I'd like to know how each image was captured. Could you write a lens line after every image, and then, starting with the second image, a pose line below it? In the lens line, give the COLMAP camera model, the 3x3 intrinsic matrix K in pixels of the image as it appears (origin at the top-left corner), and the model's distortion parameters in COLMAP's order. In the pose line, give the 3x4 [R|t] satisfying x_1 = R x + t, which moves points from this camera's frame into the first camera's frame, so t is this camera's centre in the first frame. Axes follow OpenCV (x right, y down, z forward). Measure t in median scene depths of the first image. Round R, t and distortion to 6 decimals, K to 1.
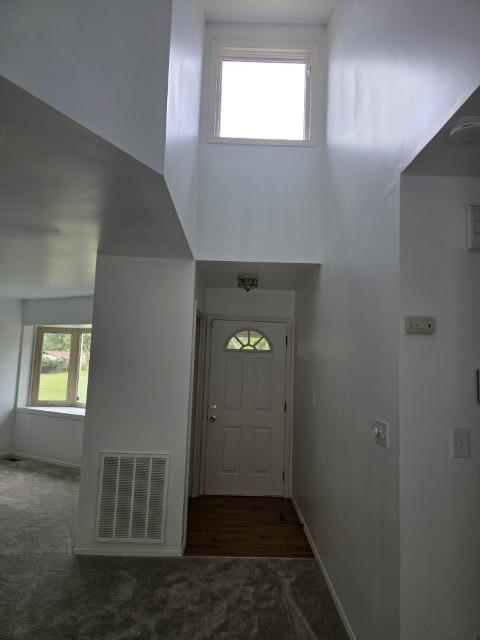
lens RADIAL K [[422.1, 0, 241.5], [0, 422.1, 317.5], [0, 0, 1]] dist [0.007660, 0.001581]
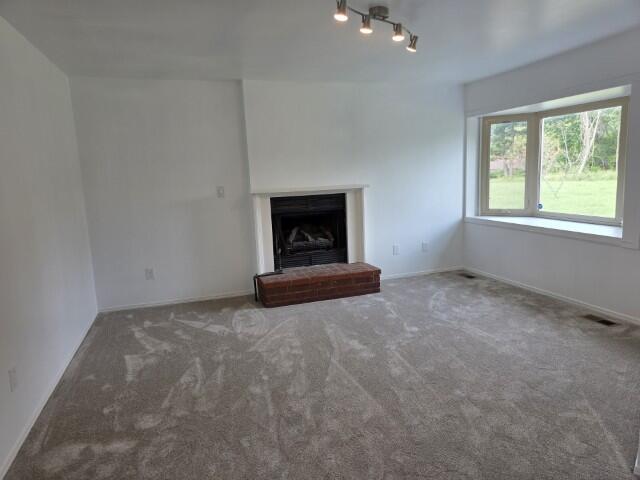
lens RADIAL K [[422.1, 0, 320.7], [0, 422.1, 239.5], [0, 0, 1]] dist [0.007660, 0.001581]
pose [[0.737138, 0.043898, -0.674315, -0.170374], [0.139893, 0.966356, 0.215837, 0.031519], [0.661104, -0.253434, 0.706196, 0.195029]]
